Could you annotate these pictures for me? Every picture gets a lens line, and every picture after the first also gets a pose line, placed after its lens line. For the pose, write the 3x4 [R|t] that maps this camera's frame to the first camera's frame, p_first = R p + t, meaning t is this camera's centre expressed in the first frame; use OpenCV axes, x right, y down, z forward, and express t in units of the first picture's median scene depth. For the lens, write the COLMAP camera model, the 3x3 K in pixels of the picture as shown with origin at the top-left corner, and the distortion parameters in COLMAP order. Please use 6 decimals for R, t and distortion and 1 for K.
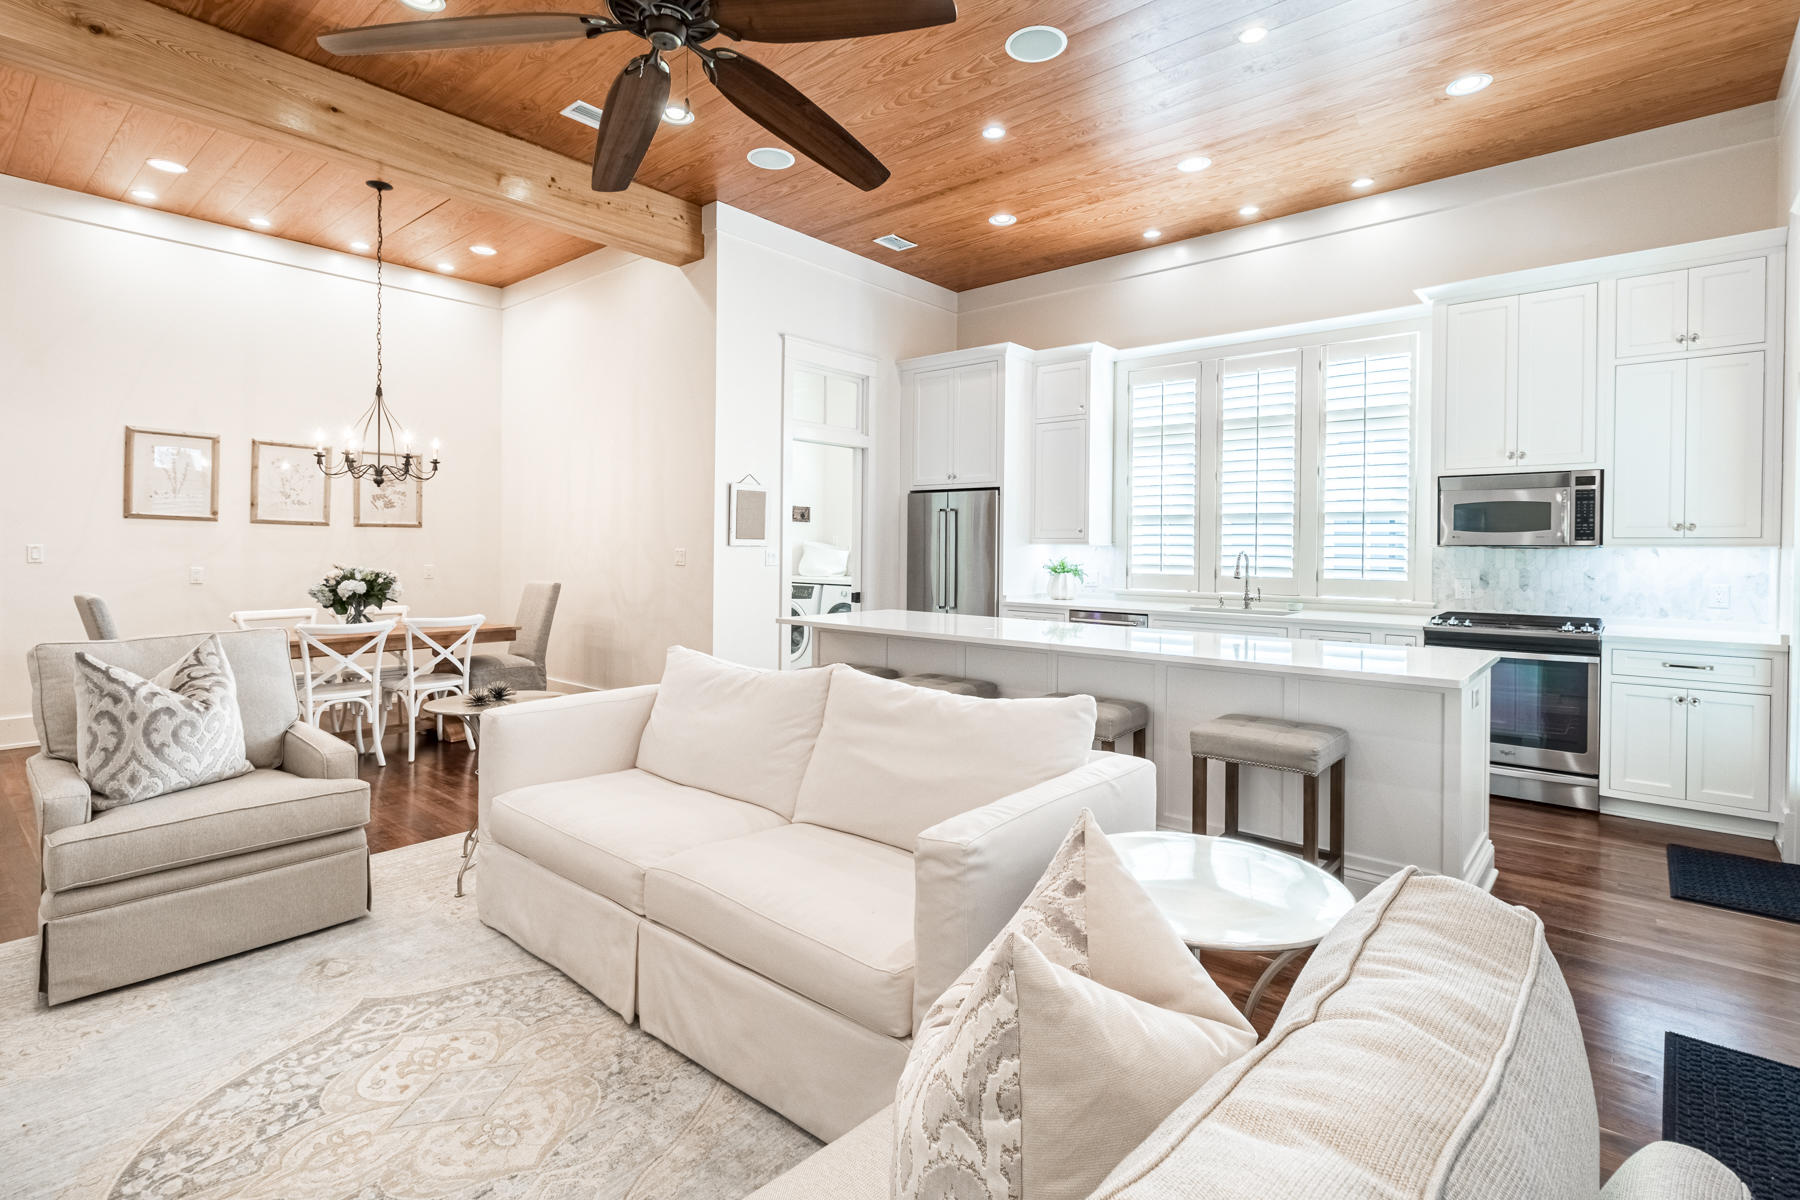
lens RADIAL K [[851.2, 0, 871.6], [0, 851.2, 559.2], [0, 0, 1]] dist [0.011750, -0.000163]
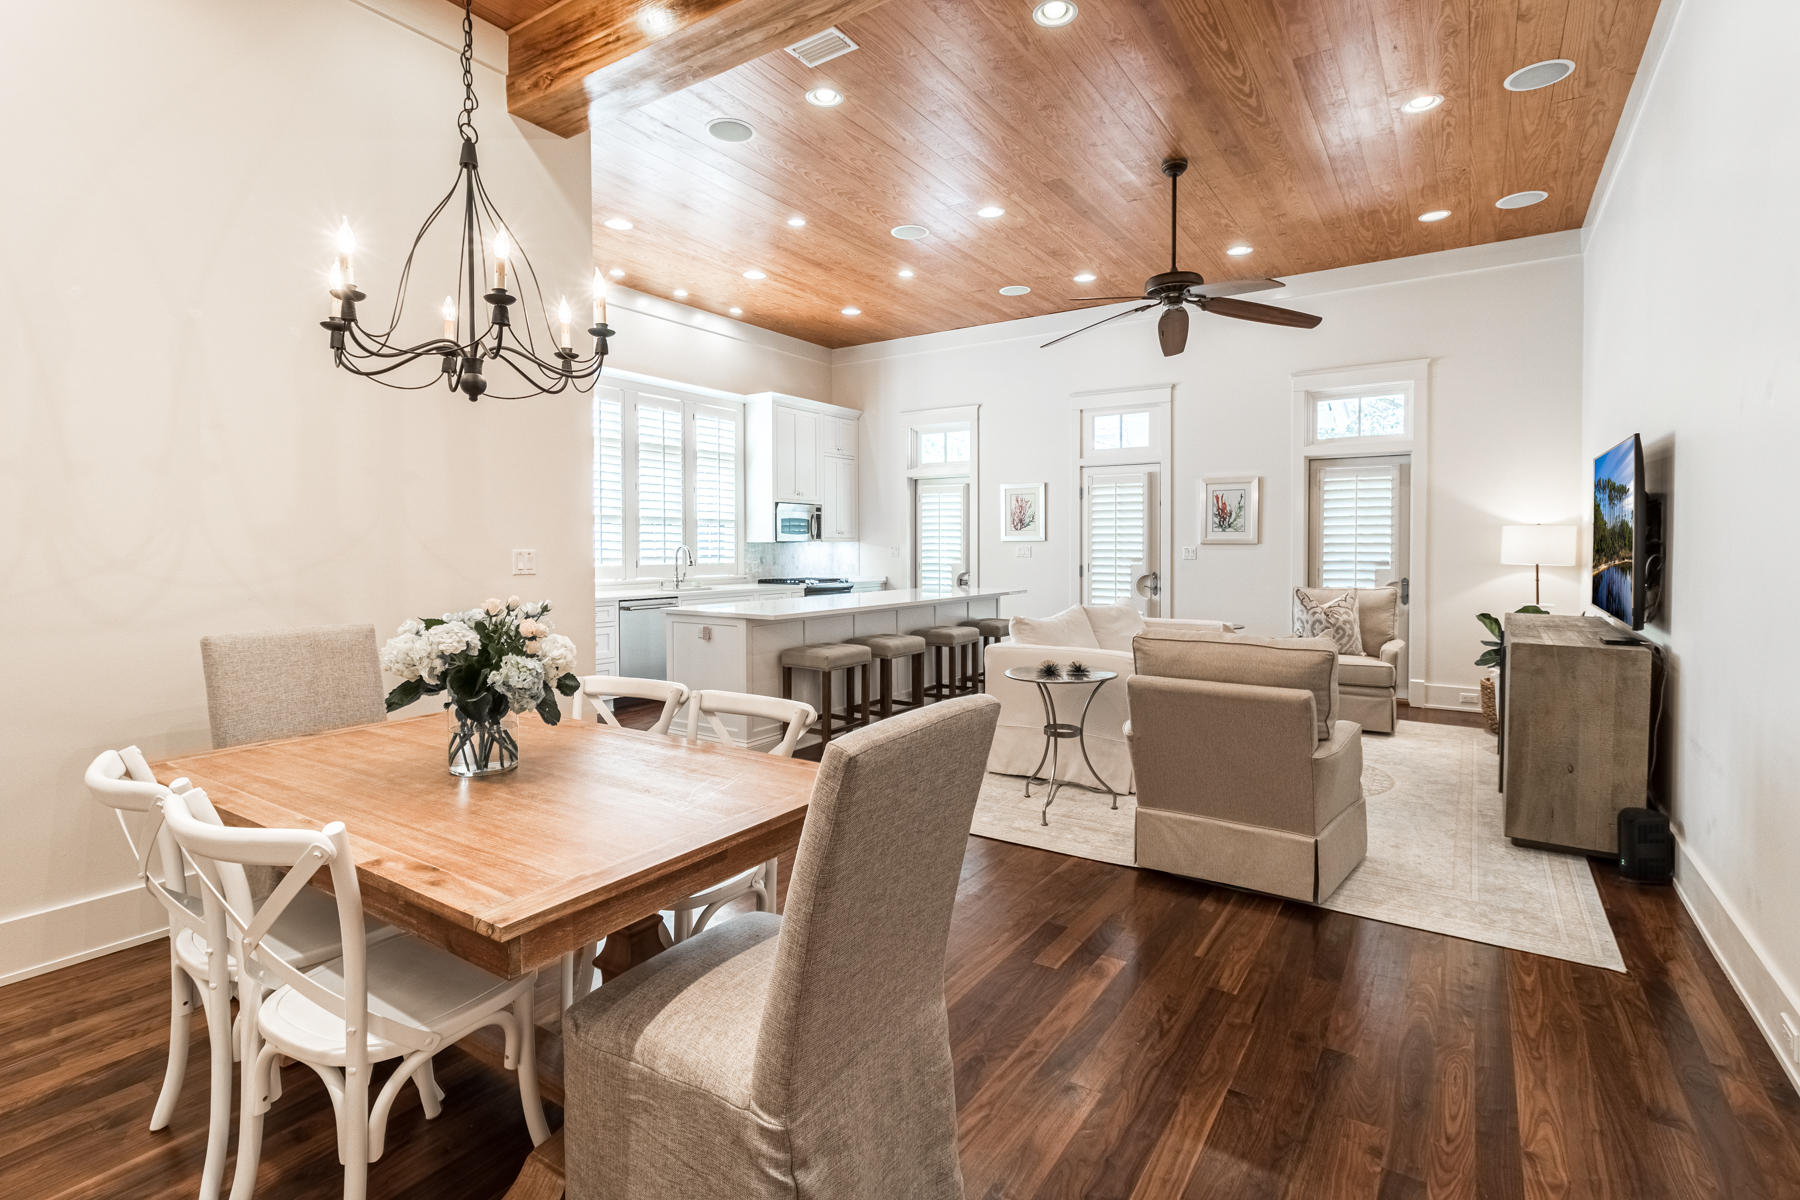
lens RADIAL K [[851.2, 0, 930.8], [0, 851.2, 566.6], [0, 0, 1]] dist [0.011750, -0.000163]
pose [[-0.152335, -0.036411, 0.987658, -0.941405], [0.009079, 0.999227, 0.038238, -0.023908], [-0.988287, 0.014792, -0.151887, 0.802717]]
